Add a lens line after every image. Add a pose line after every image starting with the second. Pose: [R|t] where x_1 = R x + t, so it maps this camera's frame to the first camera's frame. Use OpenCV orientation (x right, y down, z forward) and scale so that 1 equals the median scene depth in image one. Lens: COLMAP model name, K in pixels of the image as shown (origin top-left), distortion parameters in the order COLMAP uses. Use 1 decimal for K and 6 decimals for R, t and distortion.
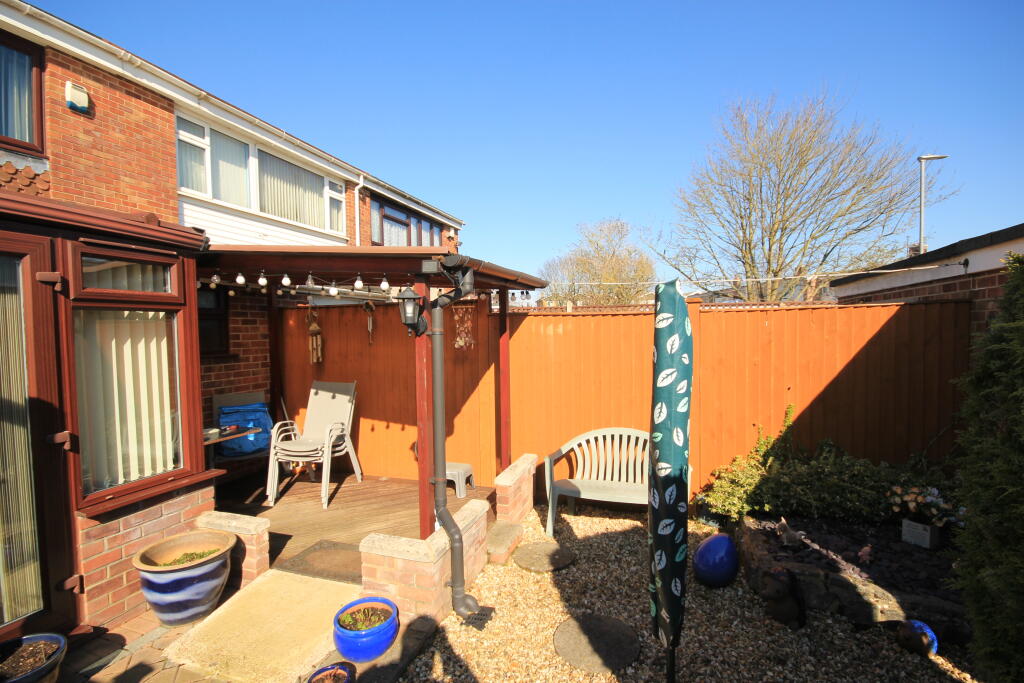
lens RADIAL K [[480.6, 0, 535.1], [0, 480.6, 350.5], [0, 0, 1]] dist [0.000174, -0.009497]
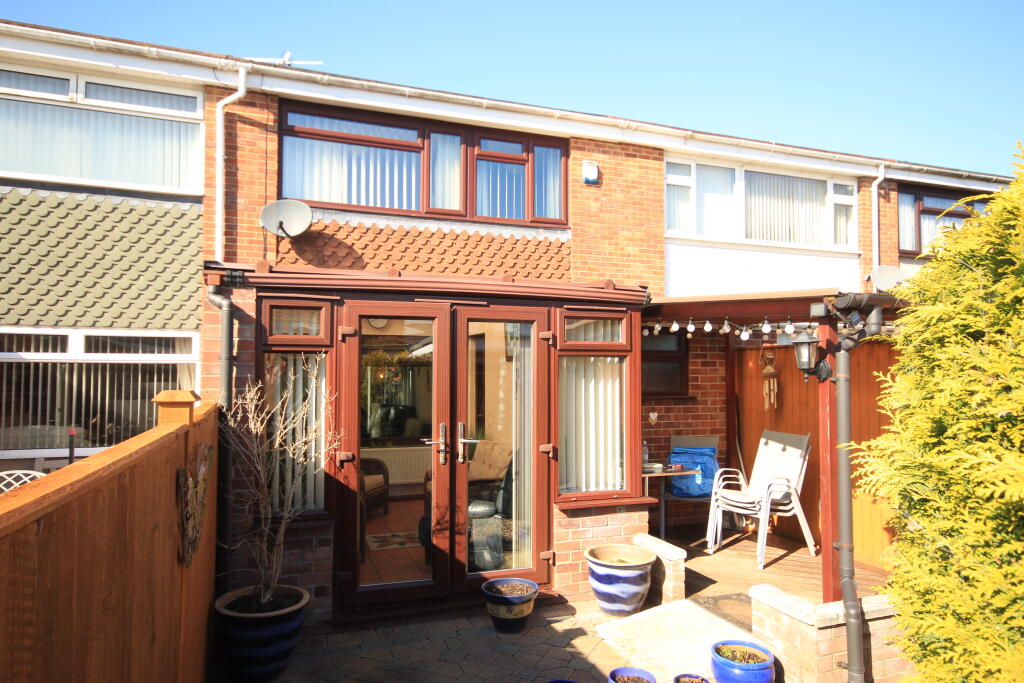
lens RADIAL K [[672.6, 0, 514.1], [0, 672.6, 345.3], [0, 0, 1]] dist [-0.052305, 0.002185]
pose [[0.615170, -0.018879, -0.788169, 0.279183], [-0.045129, 0.997231, -0.059110, 0.001142], [0.787102, 0.071931, 0.612614, -0.173084]]
